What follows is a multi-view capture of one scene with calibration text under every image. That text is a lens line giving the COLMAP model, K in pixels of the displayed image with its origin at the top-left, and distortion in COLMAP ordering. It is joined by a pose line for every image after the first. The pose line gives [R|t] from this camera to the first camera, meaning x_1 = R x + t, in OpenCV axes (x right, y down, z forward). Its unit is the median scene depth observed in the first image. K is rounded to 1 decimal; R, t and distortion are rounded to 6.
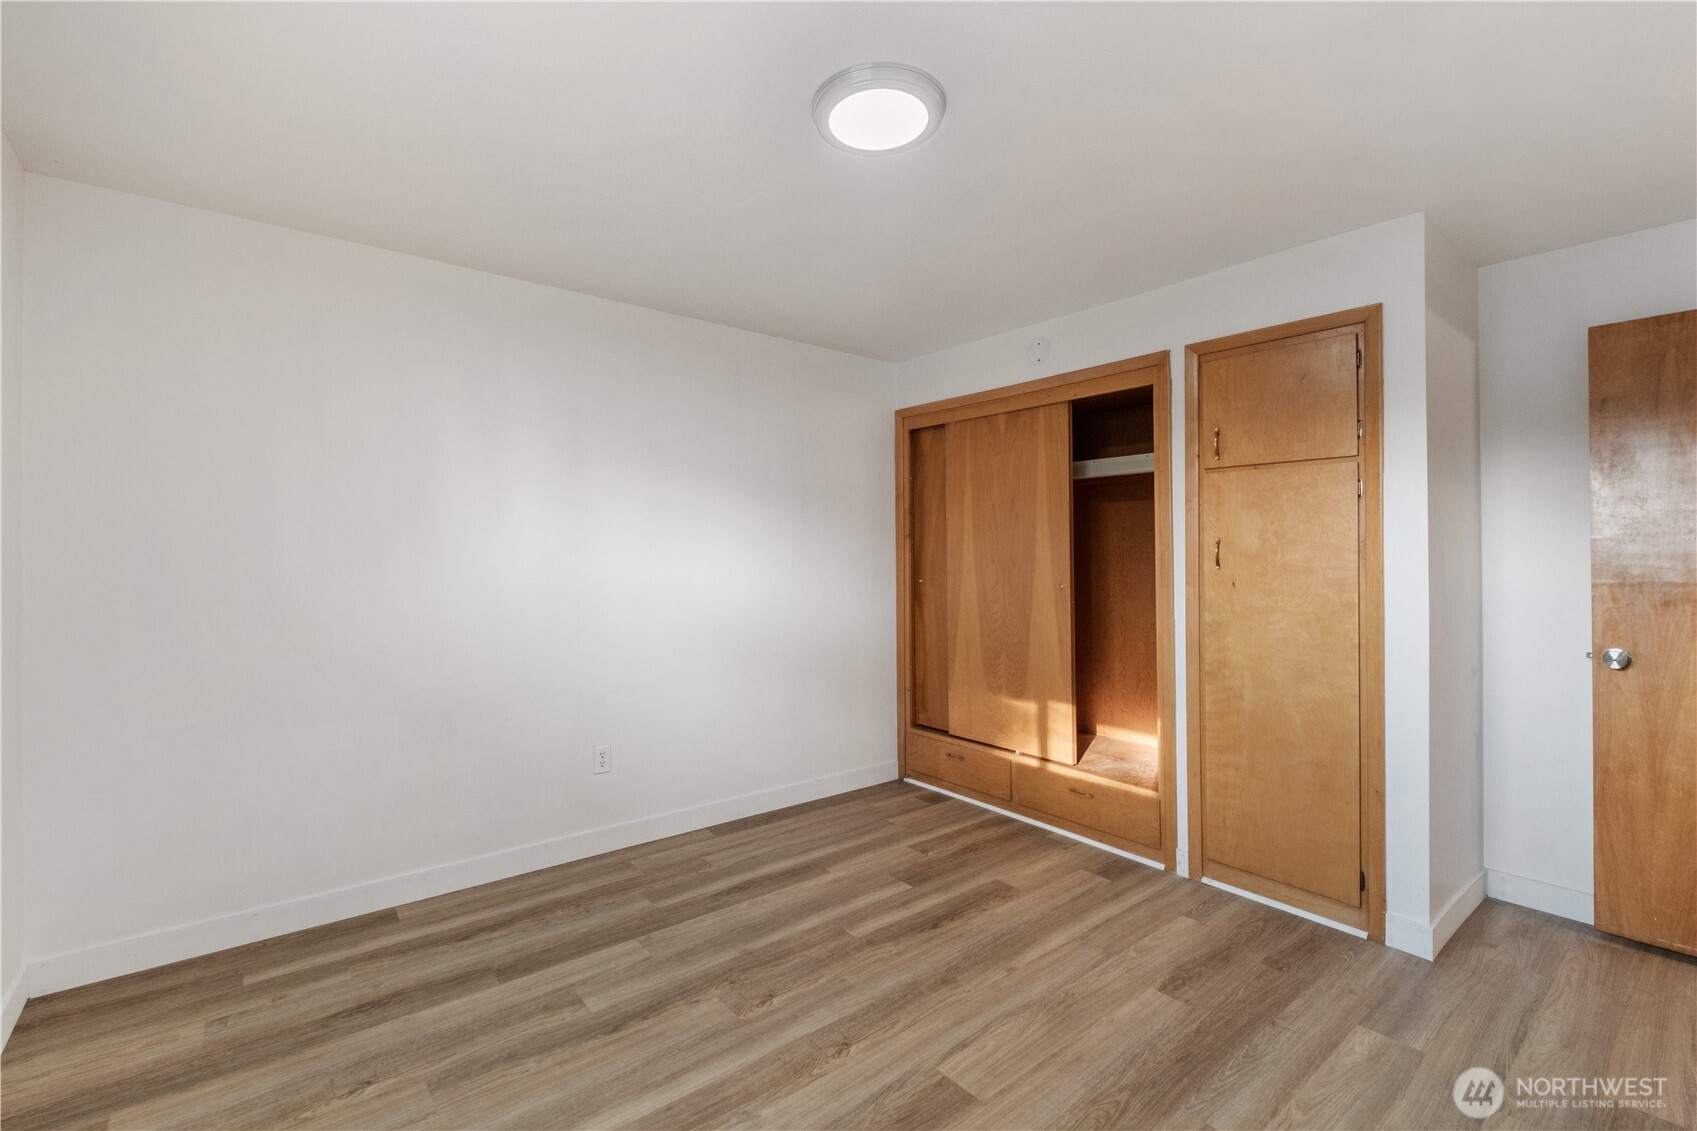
lens RADIAL K [[740.2, 0, 840.0], [0, 740.2, 560.3], [0, 0, 1]] dist [0.007503, -0.008692]
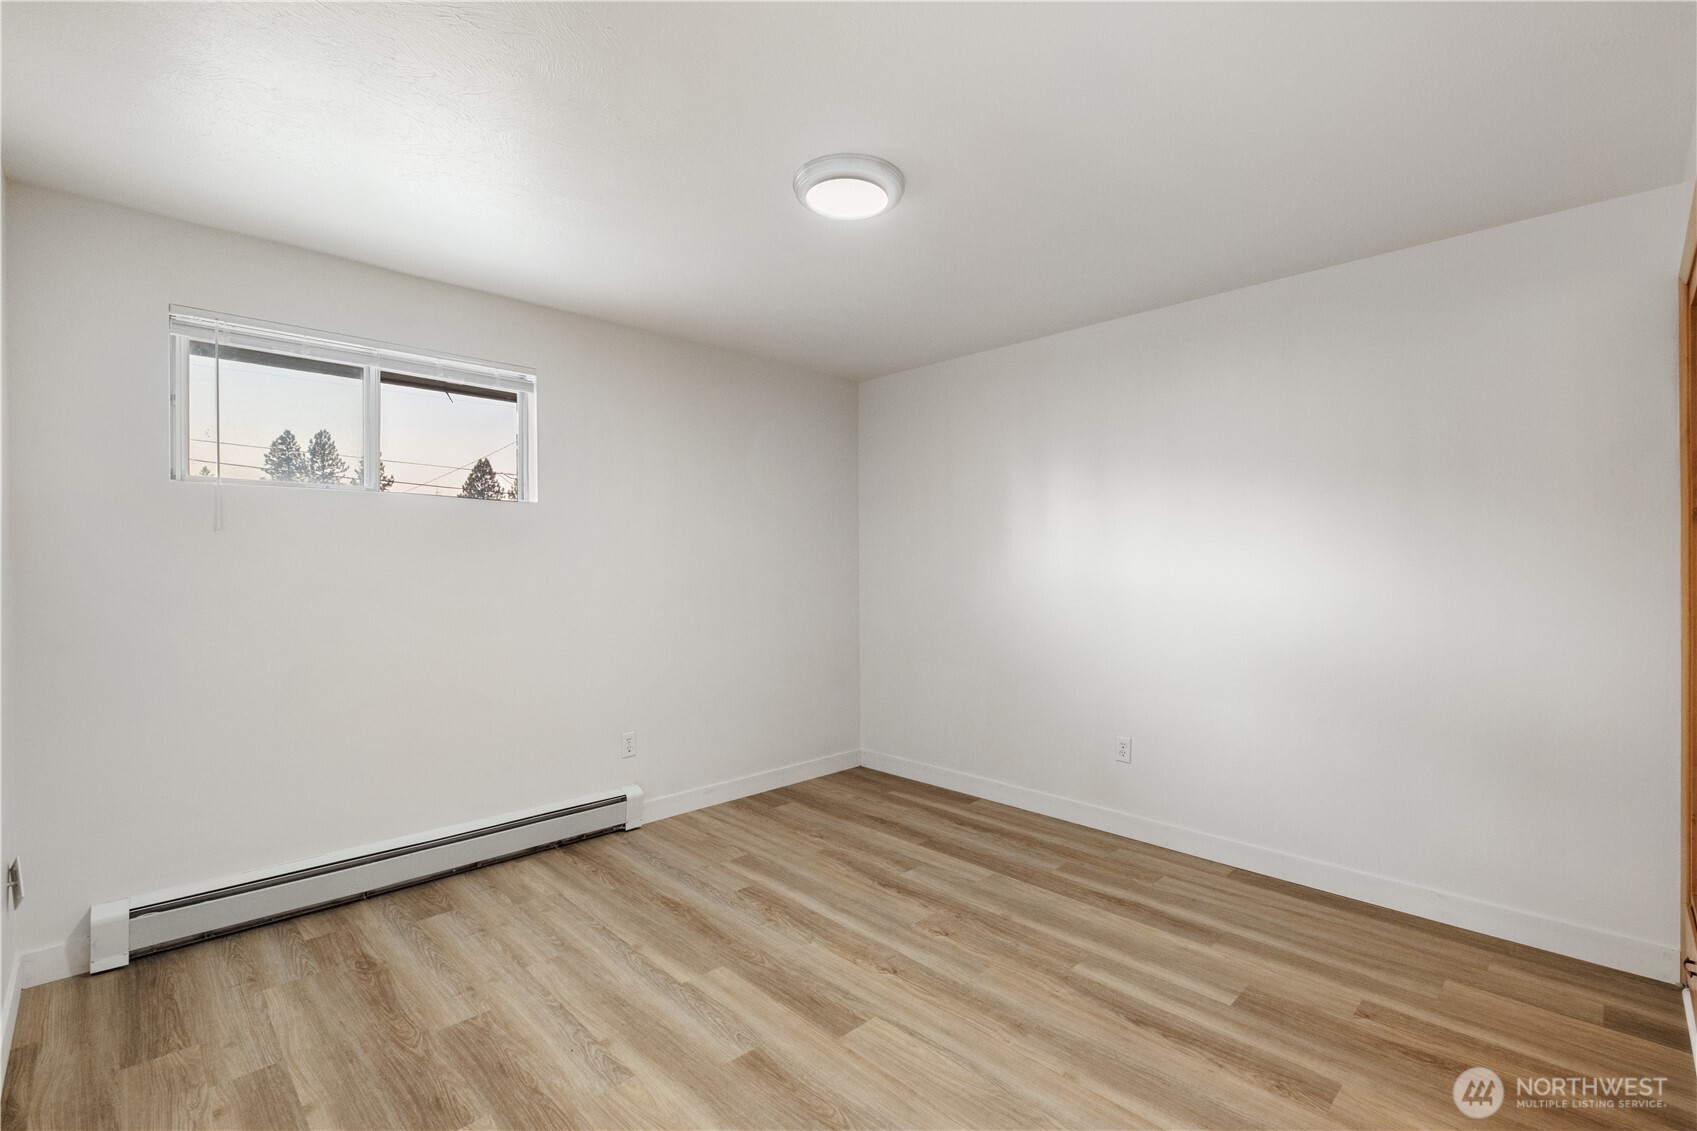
lens RADIAL K [[740.2, 0, 840.0], [0, 740.2, 560.3], [0, 0, 1]] dist [0.007503, -0.008692]
pose [[0.102365, -0.004939, -0.994735, 0.893213], [-0.005914, 0.999967, -0.005573, 0.002454], [0.994729, 0.006453, 0.102333, 0.596368]]
